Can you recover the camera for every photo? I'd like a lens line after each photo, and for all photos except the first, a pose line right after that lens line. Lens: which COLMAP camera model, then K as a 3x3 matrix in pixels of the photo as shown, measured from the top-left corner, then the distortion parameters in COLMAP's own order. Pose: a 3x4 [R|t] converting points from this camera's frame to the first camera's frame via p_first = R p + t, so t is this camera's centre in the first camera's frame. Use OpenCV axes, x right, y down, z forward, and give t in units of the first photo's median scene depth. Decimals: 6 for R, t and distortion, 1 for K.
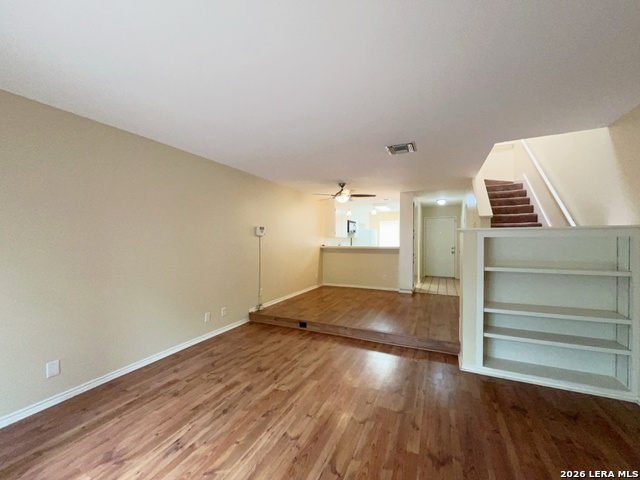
lens RADIAL K [[258.7, 0, 321.5], [0, 258.7, 240.4], [0, 0, 1]] dist [-0.002852, 0.000751]
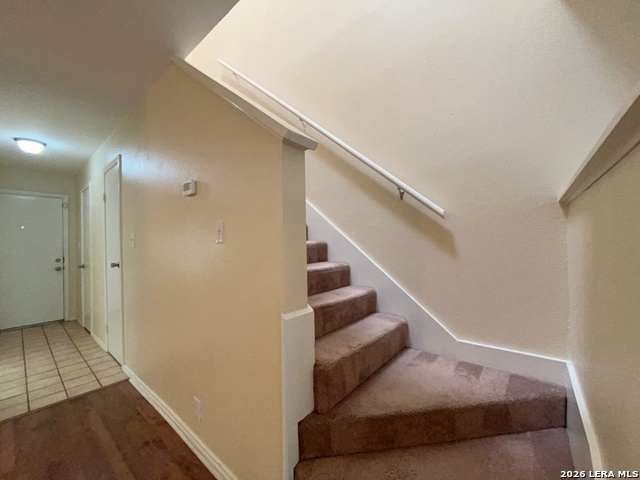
lens RADIAL K [[258.7, 0, 320.4], [0, 258.7, 239.7], [0, 0, 1]] dist [-0.002852, 0.000751]
pose [[0.254246, 0.002740, 0.967136, 0.544832], [0.023443, 0.999685, -0.008995, 0.024984], [-0.966855, 0.024960, 0.254102, 1.331433]]
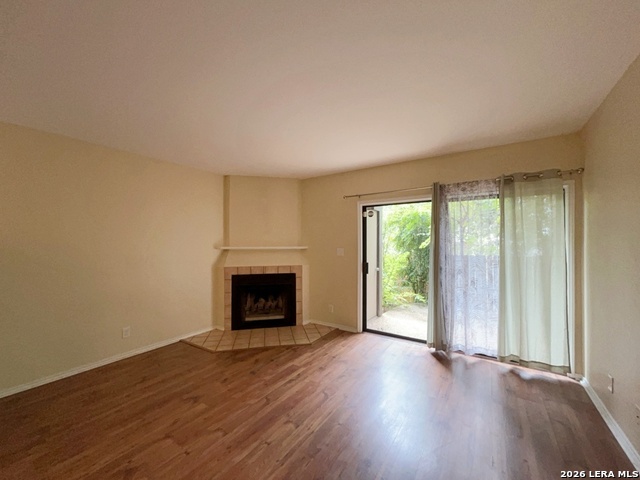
lens RADIAL K [[258.7, 0, 321.6], [0, 258.7, 241.3], [0, 0, 1]] dist [-0.002852, 0.000751]
pose [[-0.989251, 0.007345, 0.146045, -0.284906], [0.005512, 0.999901, -0.012952, 0.001031], [-0.146126, -0.012008, -0.989193, 1.451053]]
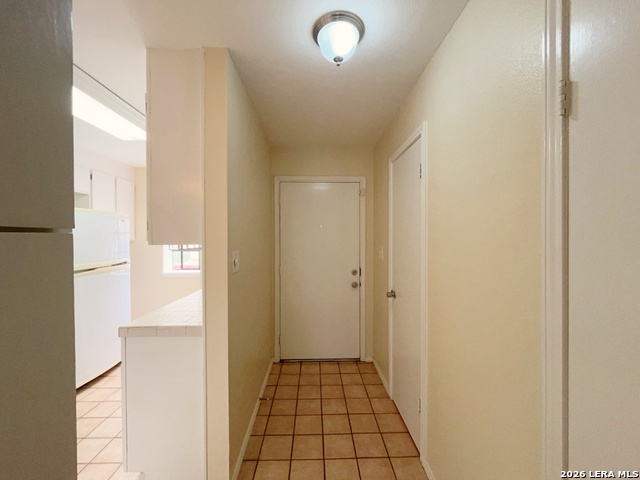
lens RADIAL K [[258.7, 0, 320.1], [0, 258.7, 239.6], [0, 0, 1]] dist [-0.002852, 0.000751]
pose [[0.893667, -0.002990, 0.448720, 1.050635], [0.001376, 0.999991, 0.003923, -0.046118], [-0.448728, -0.002888, 0.893664, 2.390099]]
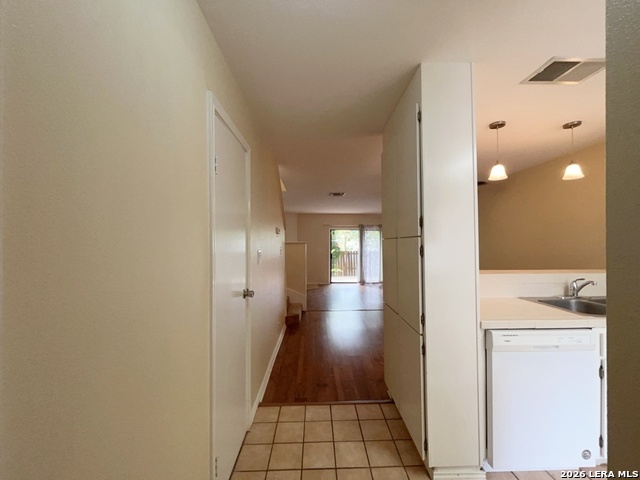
lens RADIAL K [[258.7, 0, 320.2], [0, 258.7, 239.9], [0, 0, 1]] dist [-0.002852, 0.000751]
pose [[-0.895943, -0.001093, -0.444167, 1.442451], [0.005261, 0.999901, -0.013074, -0.041281], [0.444138, -0.014050, -0.895848, 3.066081]]
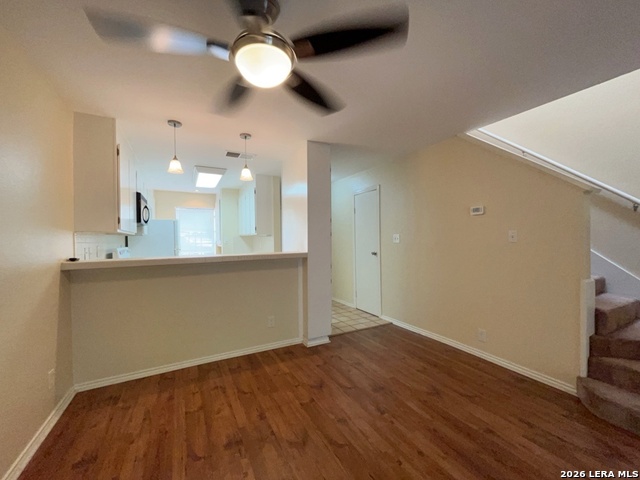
lens RADIAL K [[258.7, 0, 321.6], [0, 258.7, 240.0], [0, 0, 1]] dist [-0.002852, 0.000751]
pose [[0.596135, -0.012883, 0.802781, -0.169962], [0.015801, 0.999866, 0.004313, -0.000731], [-0.802728, 0.010114, 0.596259, 1.651857]]
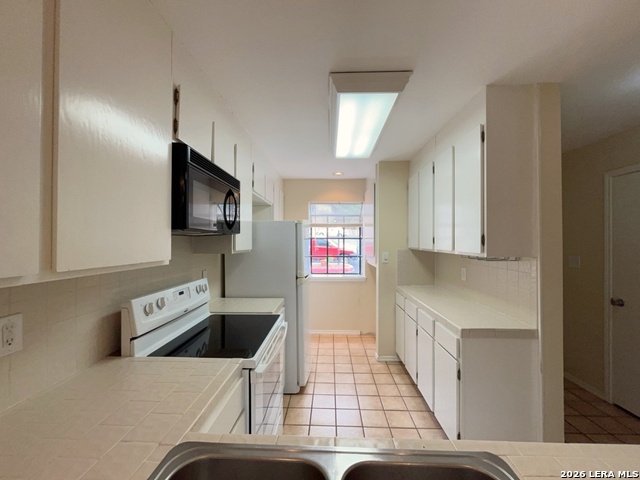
lens RADIAL K [[258.7, 0, 319.5], [0, 258.7, 242.3], [0, 0, 1]] dist [-0.002852, 0.000751]
pose [[0.918163, -0.003790, 0.396186, 0.373040], [0.007648, 0.999937, -0.008158, -0.070133], [-0.396130, 0.010520, 0.918134, 2.661551]]
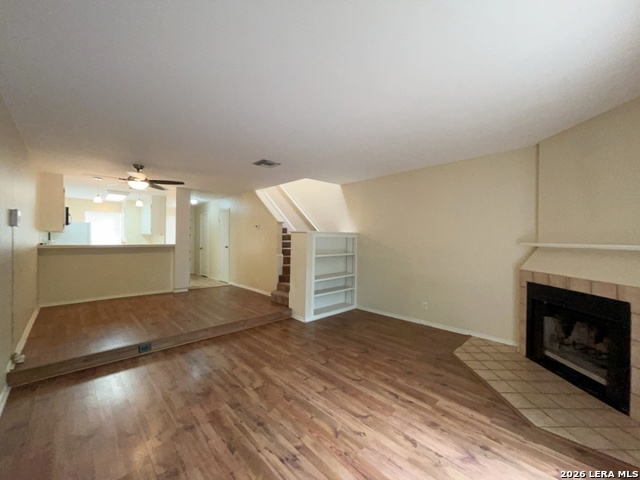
lens RADIAL K [[258.7, 0, 322.1], [0, 258.7, 240.2], [0, 0, 1]] dist [-0.002852, 0.000751]
pose [[0.359557, 0.000045, 0.933123, -0.927400], [-0.008935, 0.999954, 0.003395, 0.003248], [-0.933080, -0.009558, 0.359541, 0.381866]]
